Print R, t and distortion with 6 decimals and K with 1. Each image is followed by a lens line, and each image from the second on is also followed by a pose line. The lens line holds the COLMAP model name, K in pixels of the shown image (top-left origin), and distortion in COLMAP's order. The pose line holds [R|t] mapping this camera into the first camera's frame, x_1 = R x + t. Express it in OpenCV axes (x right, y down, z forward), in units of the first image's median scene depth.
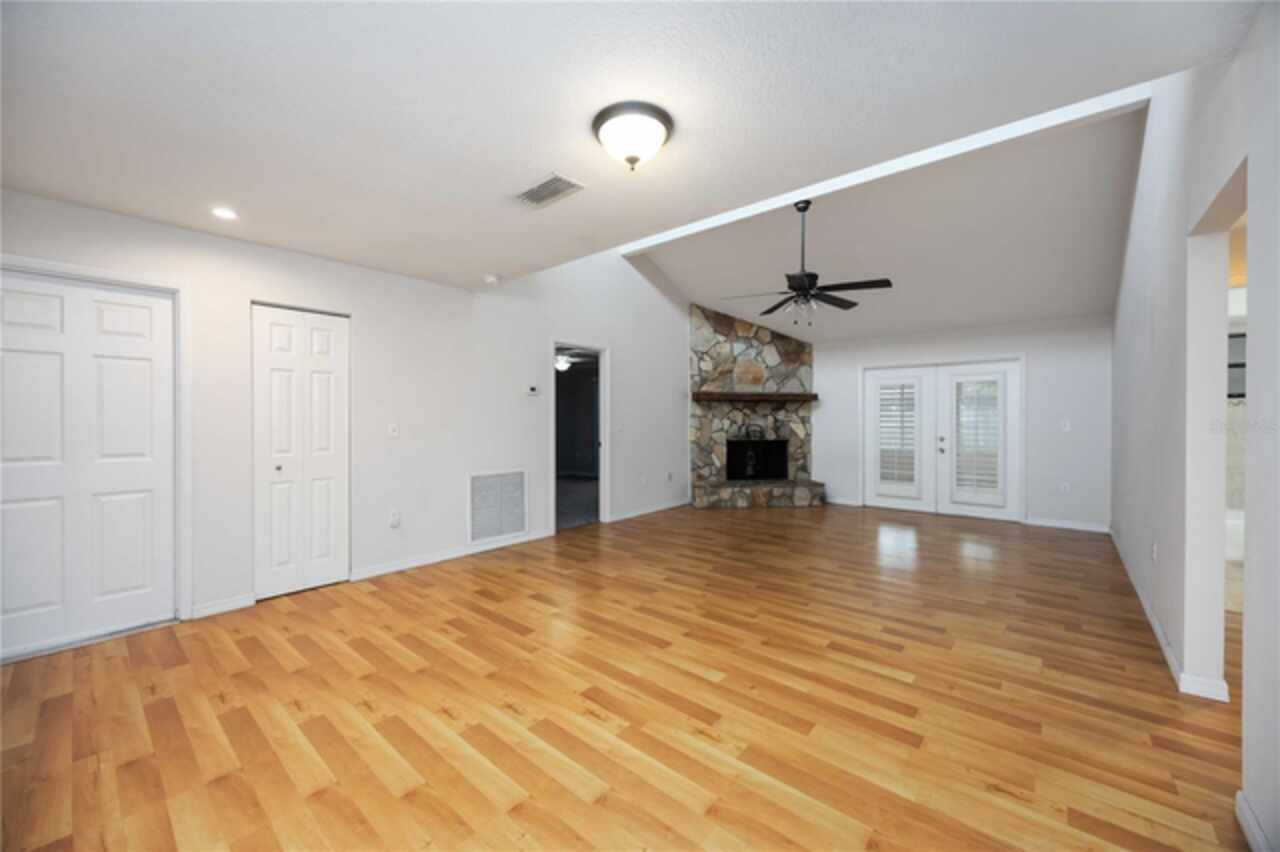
lens RADIAL K [[489.2, 0, 640.0], [0, 489.2, 426.0], [0, 0, 1]] dist [-0.001247, -0.000109]
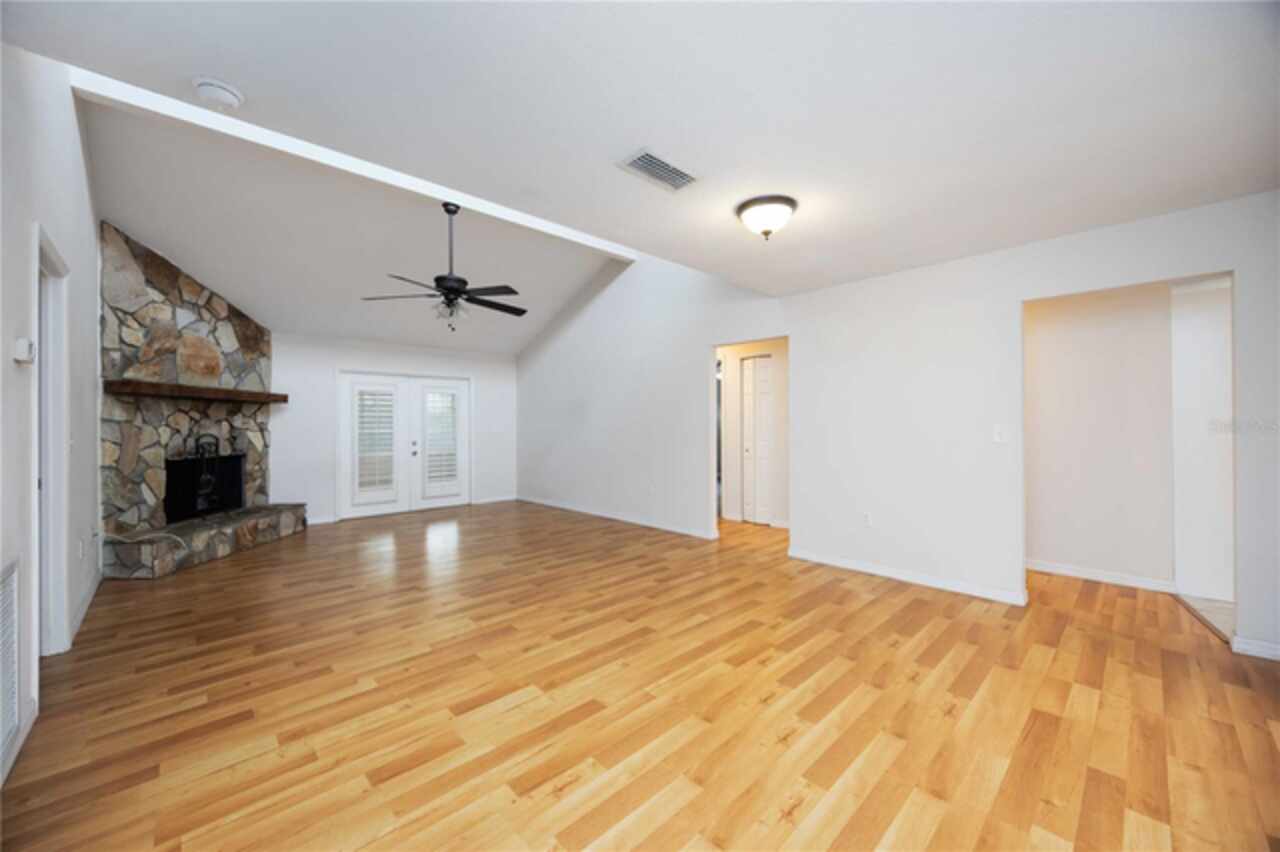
lens RADIAL K [[487.0, 0, 641.3], [0, 487.0, 420.9], [0, 0, 1]] dist [-0.000709, -0.000057]
pose [[0.098234, 0.006415, 0.995143, -0.397624], [0.019825, 0.999768, -0.008402, -0.004238], [-0.994966, 0.020554, 0.098084, 0.345355]]
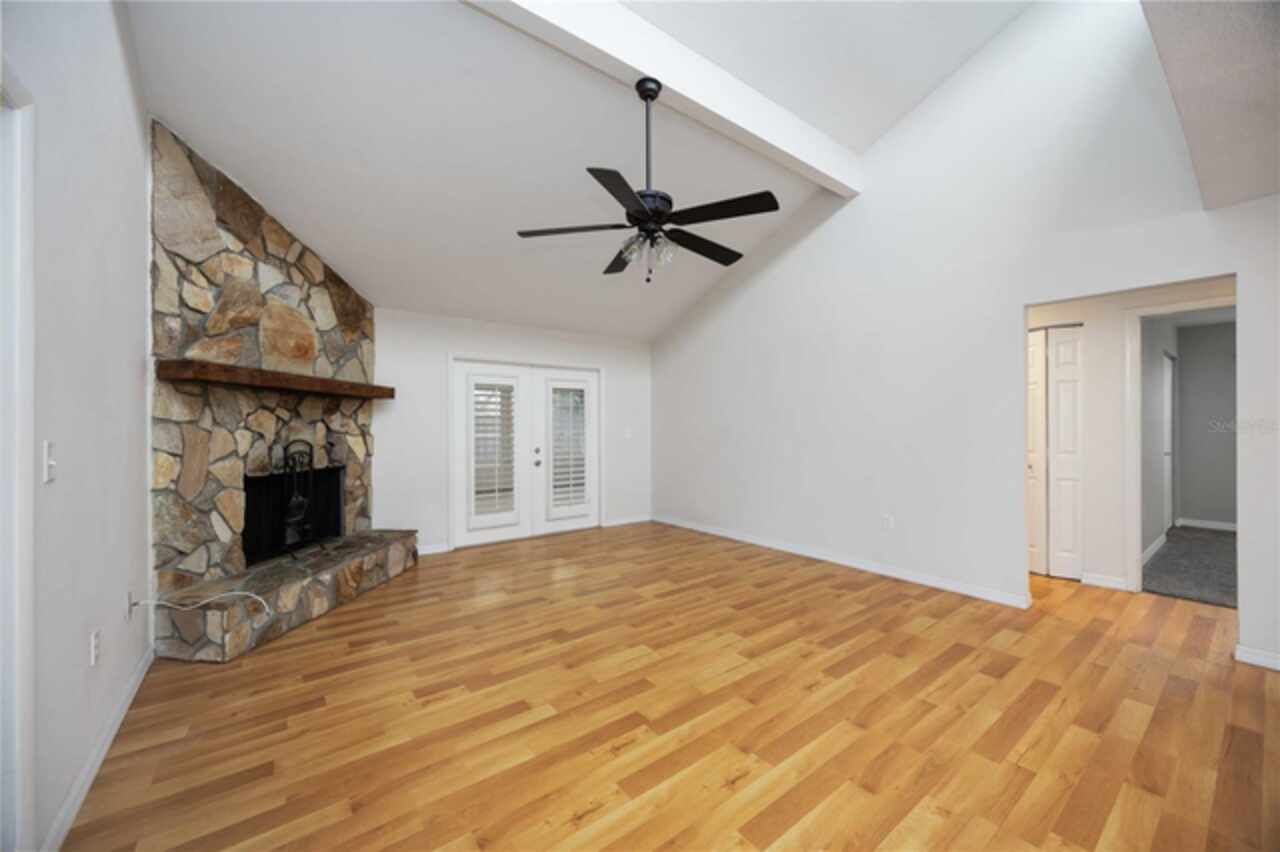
lens RADIAL K [[485.2, 0, 643.7], [0, 485.2, 425.3], [0, 0, 1]] dist [-0.000381, 0.000038]
pose [[0.204600, 0.002957, 0.978841, -0.184358], [0.016929, 0.999835, -0.006559, -0.009375], [-0.978699, 0.017913, 0.204517, 0.578961]]
